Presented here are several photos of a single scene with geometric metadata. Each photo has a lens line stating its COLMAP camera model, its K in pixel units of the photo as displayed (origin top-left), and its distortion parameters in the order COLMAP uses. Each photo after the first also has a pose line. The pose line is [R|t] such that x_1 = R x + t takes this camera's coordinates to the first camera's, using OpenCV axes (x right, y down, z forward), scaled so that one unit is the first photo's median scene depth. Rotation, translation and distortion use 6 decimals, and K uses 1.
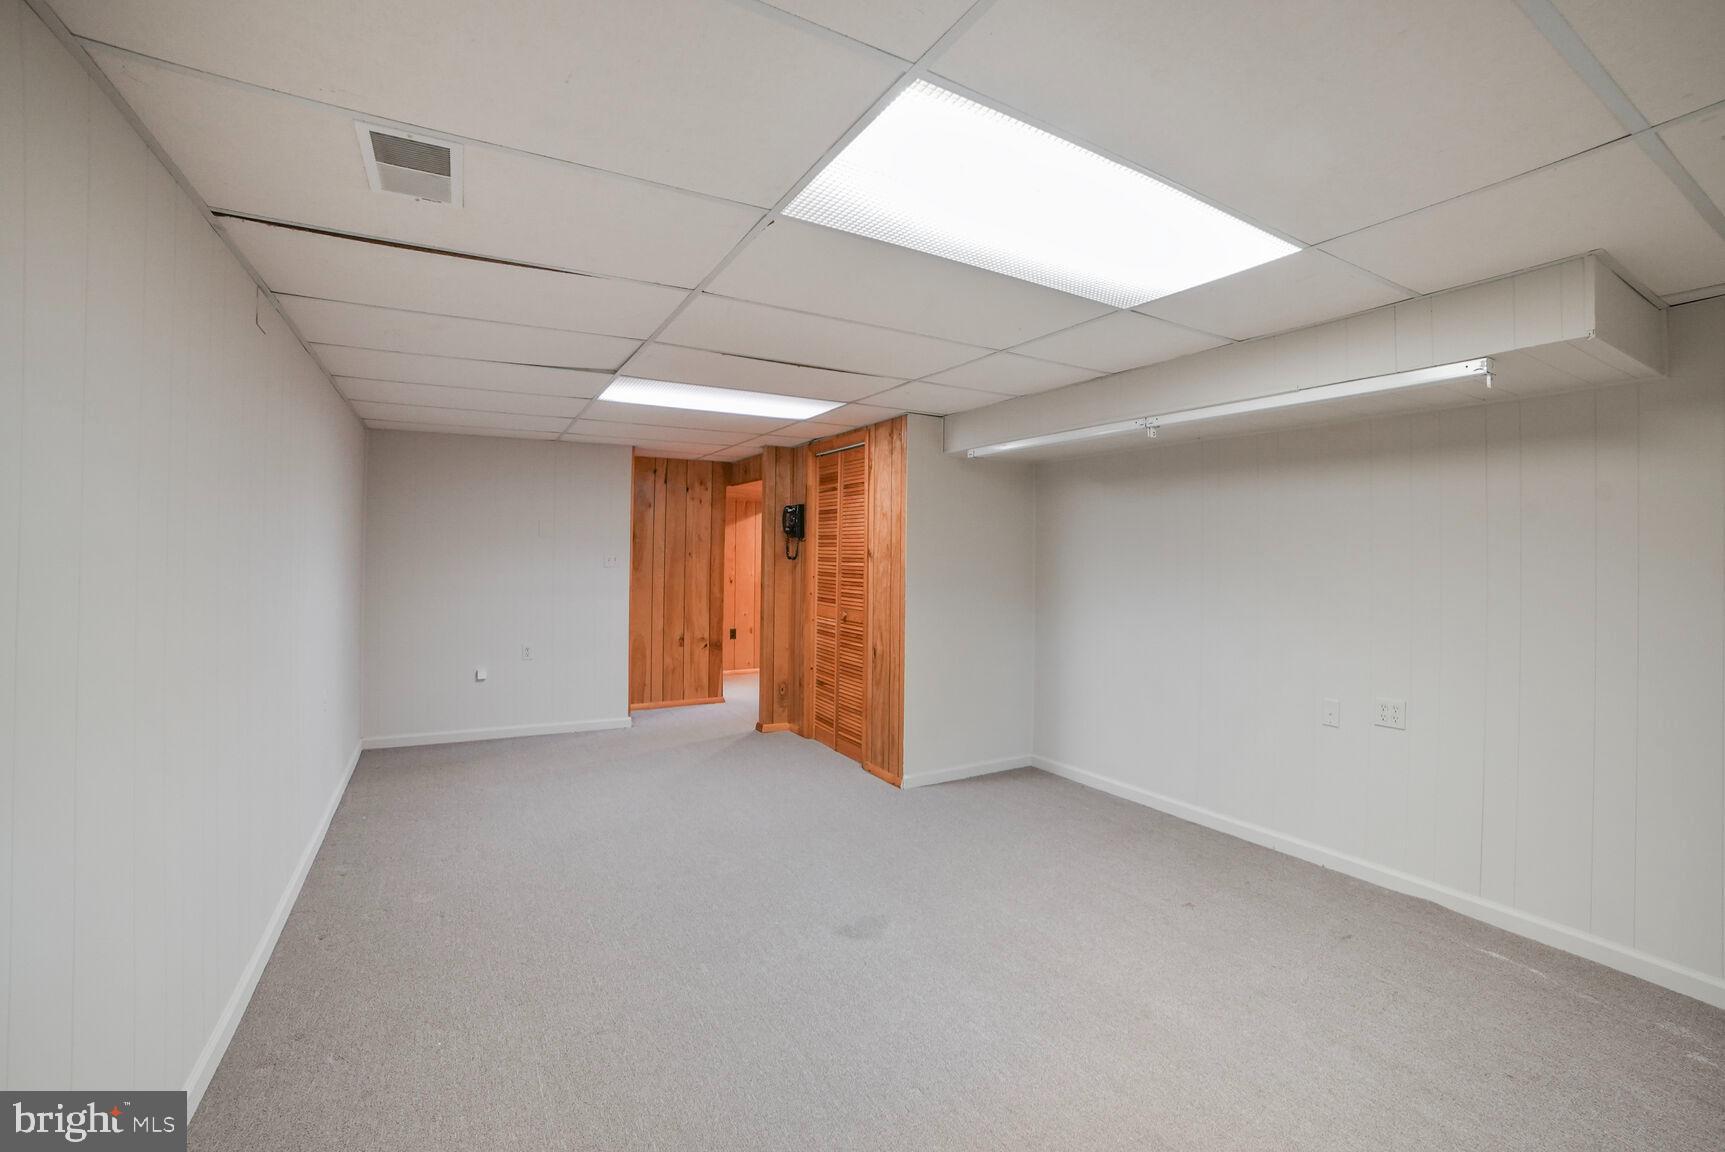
lens RADIAL K [[753.7, 0, 885.3], [0, 753.7, 570.0], [0, 0, 1]] dist [-0.001028, -0.000009]
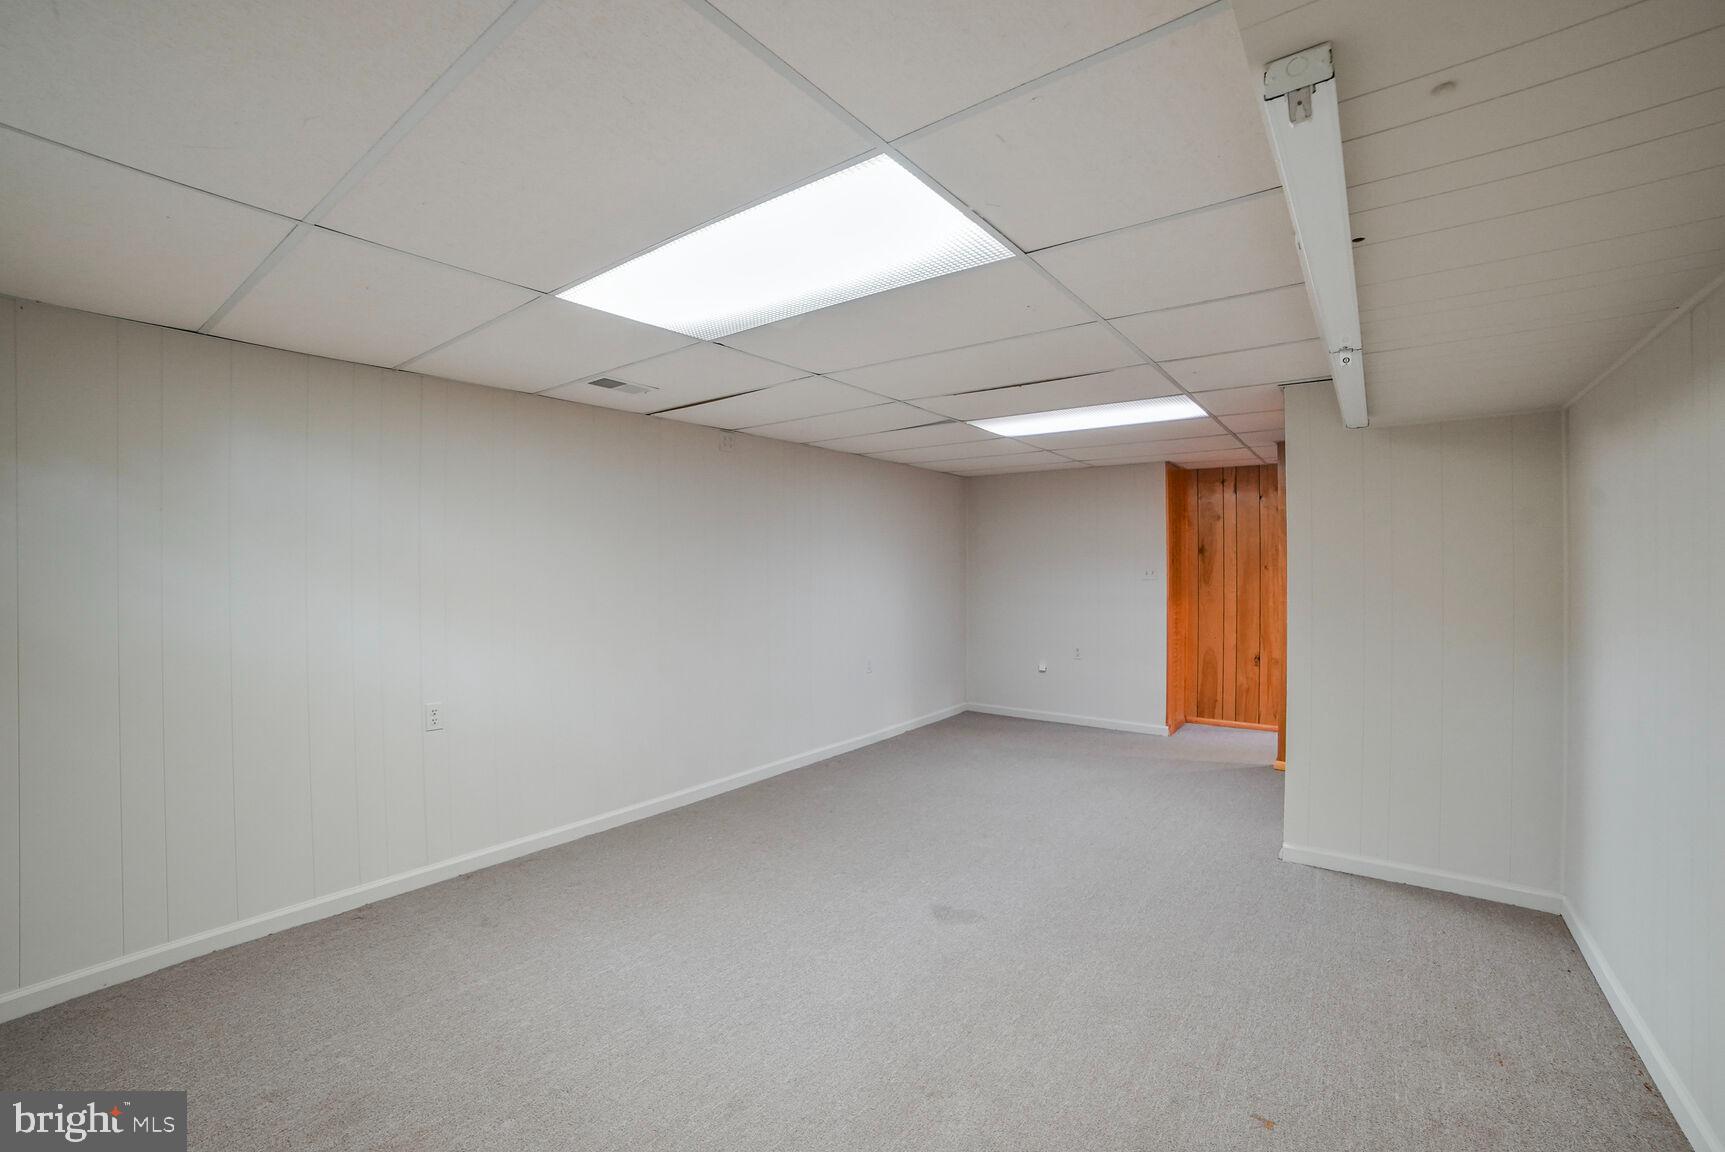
lens RADIAL K [[753.7, 0, 885.3], [0, 753.7, 570.0], [0, 0, 1]] dist [-0.001028, -0.000009]
pose [[0.455014, -0.001950, -0.890482, 0.358535], [-0.016476, 0.999808, -0.010608, 0.000220], [0.890332, 0.019499, 0.454894, 0.171939]]
